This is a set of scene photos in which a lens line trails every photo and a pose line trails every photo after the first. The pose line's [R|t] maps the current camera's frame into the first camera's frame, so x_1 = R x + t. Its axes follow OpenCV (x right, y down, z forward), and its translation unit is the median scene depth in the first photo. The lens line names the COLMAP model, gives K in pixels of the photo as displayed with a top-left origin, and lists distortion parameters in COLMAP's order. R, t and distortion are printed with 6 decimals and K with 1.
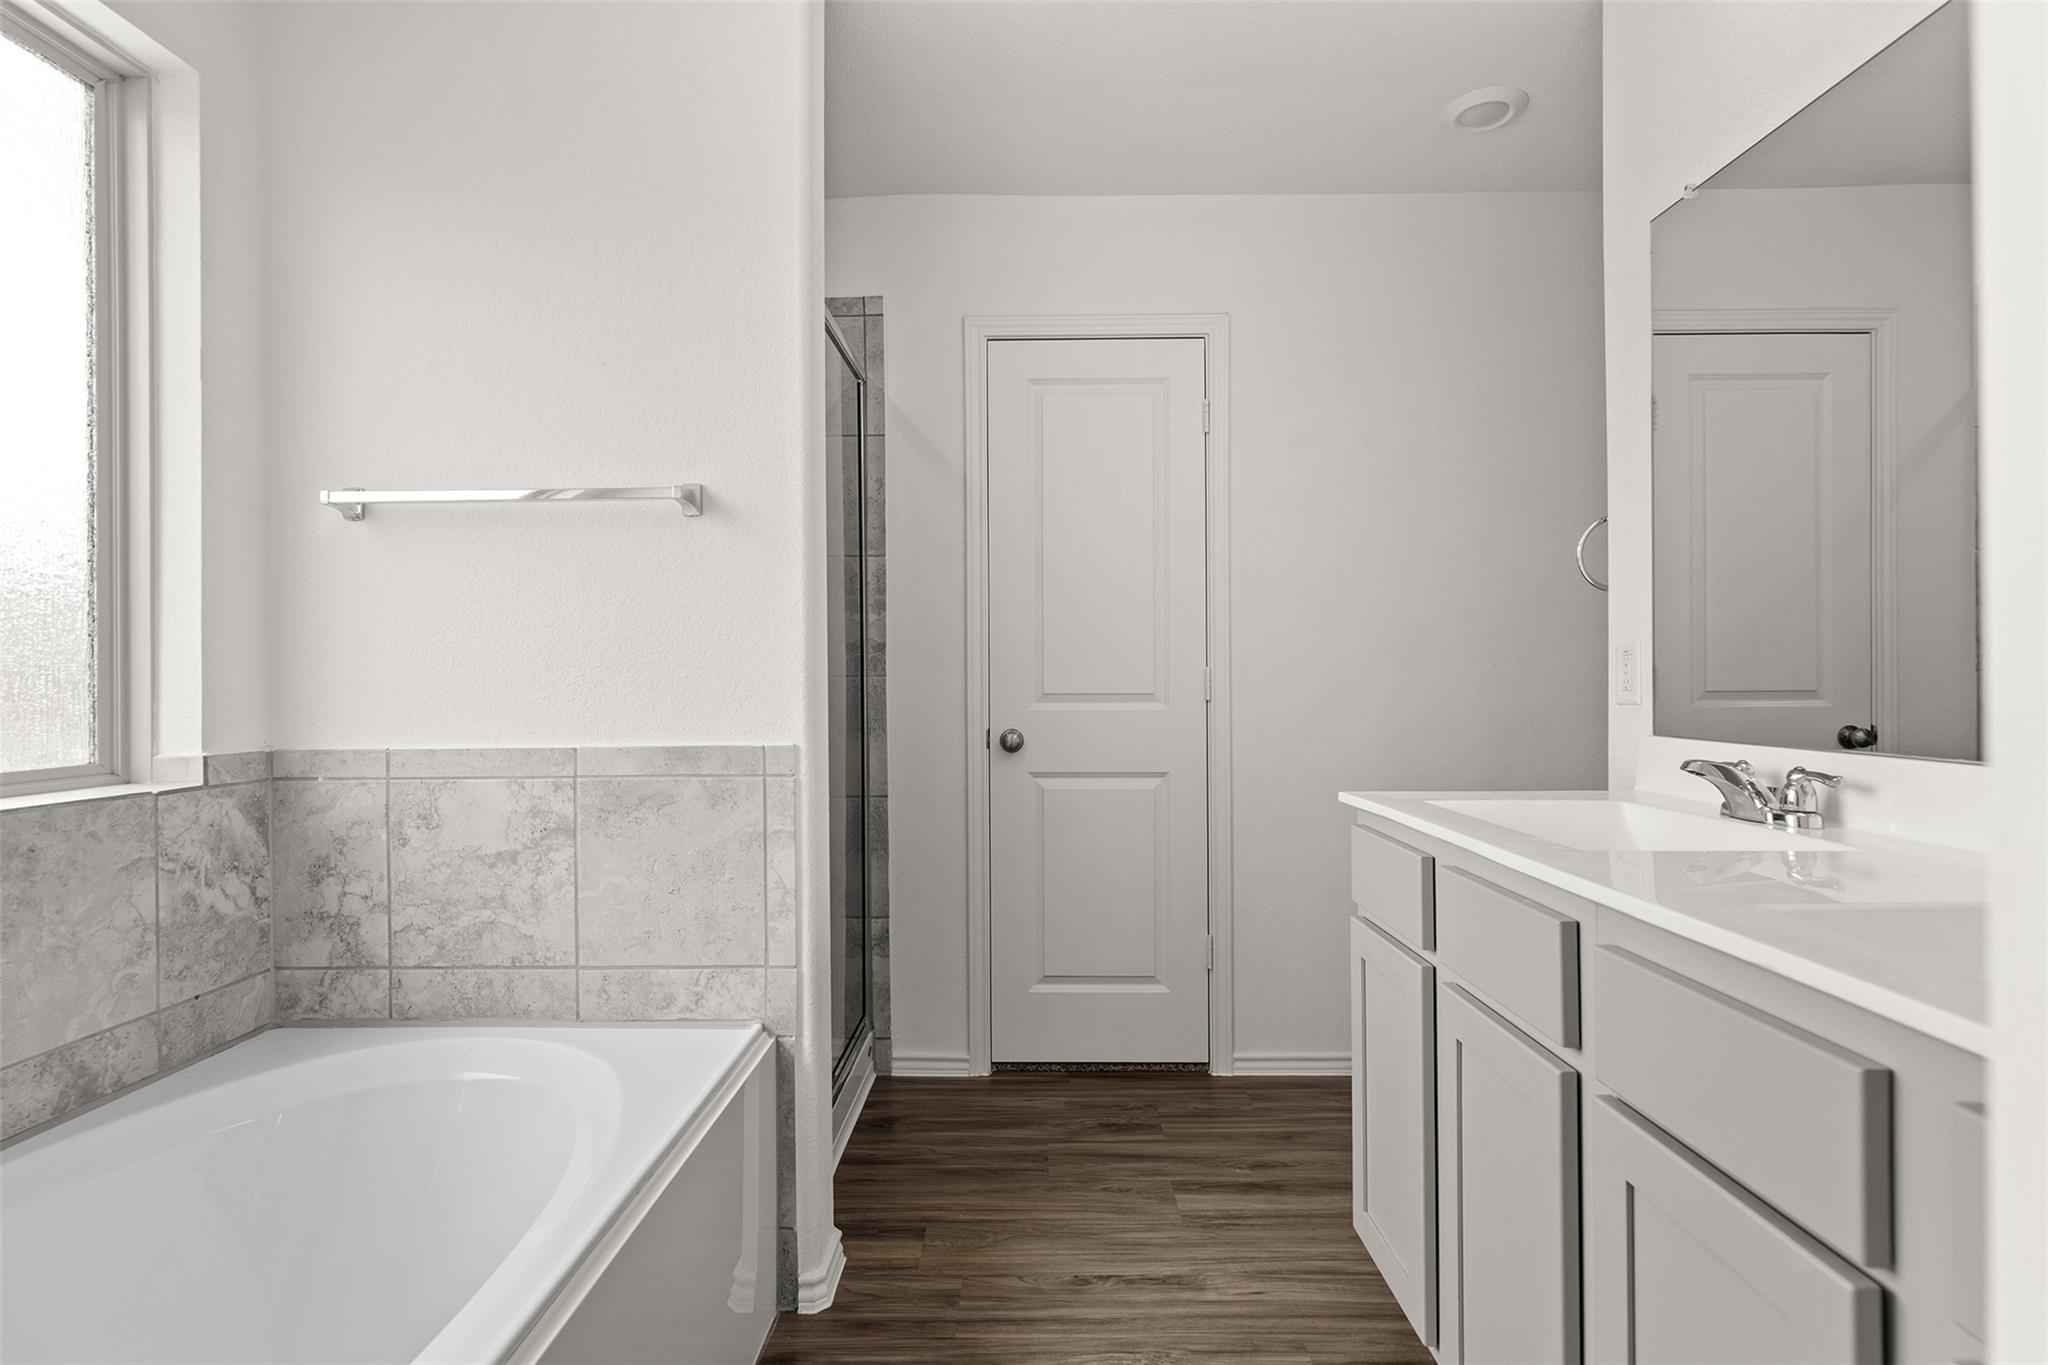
lens RADIAL K [[938.5, 0, 1024.0], [0, 938.5, 678.9], [0, 0, 1]] dist [0.001731, 0.000055]
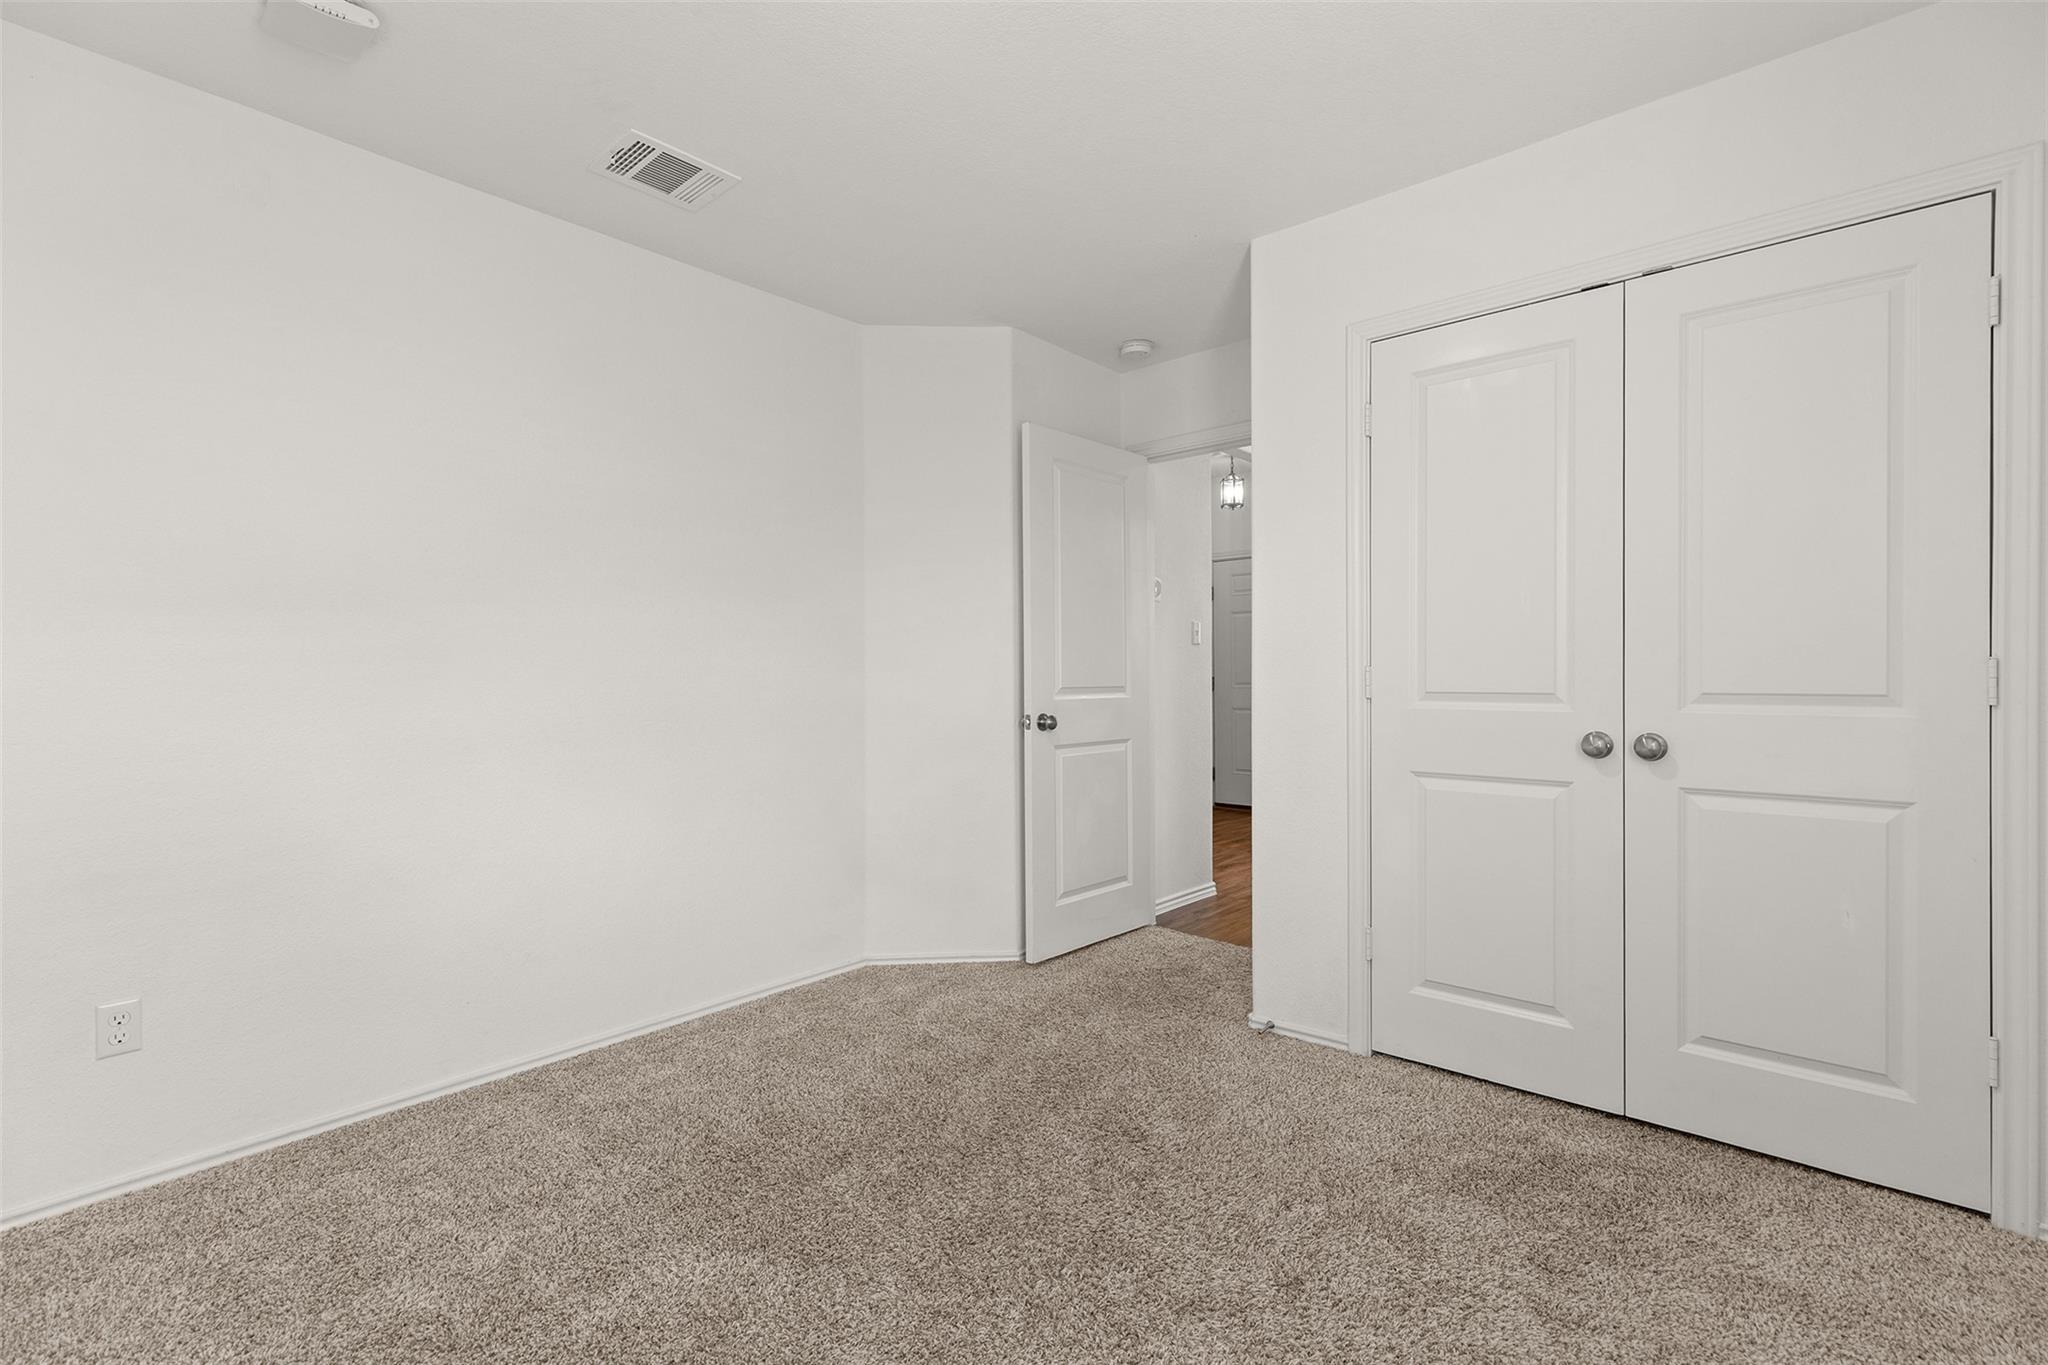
lens RADIAL K [[915.0, 0, 1023.6], [0, 915.0, 674.0], [0, 0, 1]] dist [0.000589, 0.000101]
pose [[0.763992, 0.004367, -0.645211, 0.315526], [-0.004214, 0.999990, 0.001778, -0.001944], [0.645212, 0.001360, 0.764003, 0.000697]]
